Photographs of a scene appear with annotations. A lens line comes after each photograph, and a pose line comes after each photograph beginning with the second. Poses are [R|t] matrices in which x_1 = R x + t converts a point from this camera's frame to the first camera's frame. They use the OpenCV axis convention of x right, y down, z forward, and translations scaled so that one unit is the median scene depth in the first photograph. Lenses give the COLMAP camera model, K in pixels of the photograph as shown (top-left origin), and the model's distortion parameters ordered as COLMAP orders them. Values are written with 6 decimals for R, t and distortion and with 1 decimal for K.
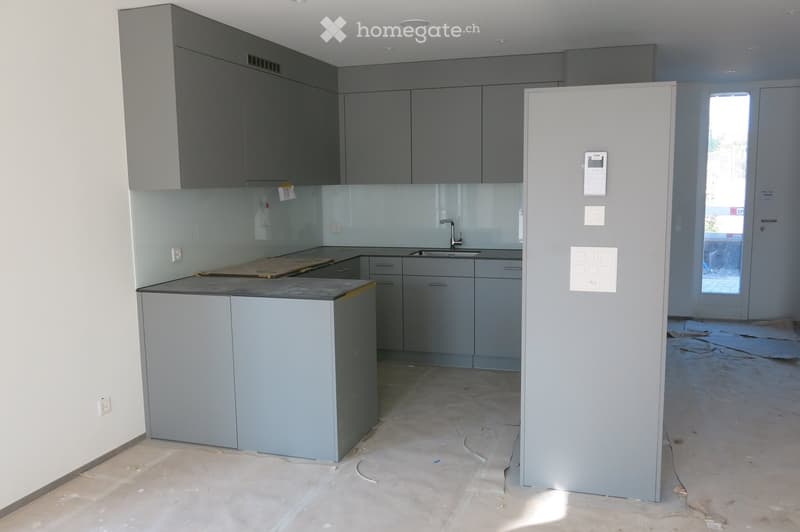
lens RADIAL K [[653.6, 0, 403.1], [0, 653.6, 264.3], [0, 0, 1]] dist [0.002776, 0.002871]
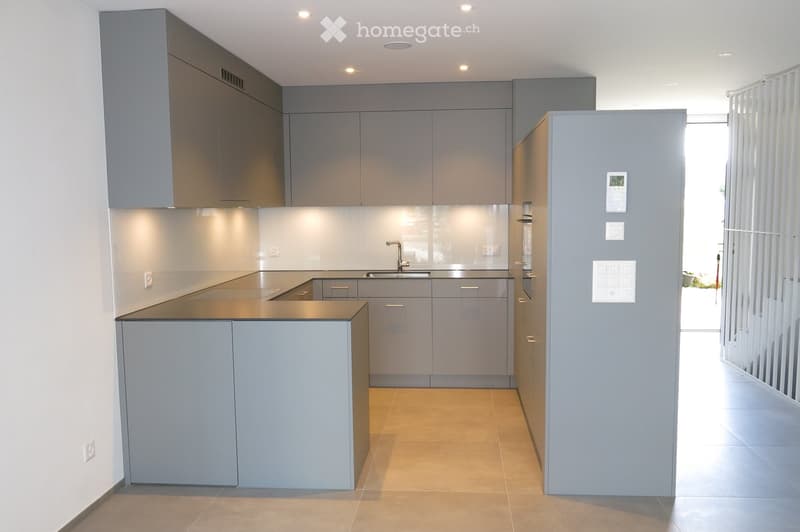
lens RADIAL K [[653.6, 0, 402.1], [0, 653.6, 267.6], [0, 0, 1]] dist [0.002776, 0.002871]
pose [[0.974234, -0.018715, 0.224762, -0.223754], [0.026927, 0.999075, -0.033527, 0.009239], [-0.223927, 0.038716, 0.973837, 0.029568]]
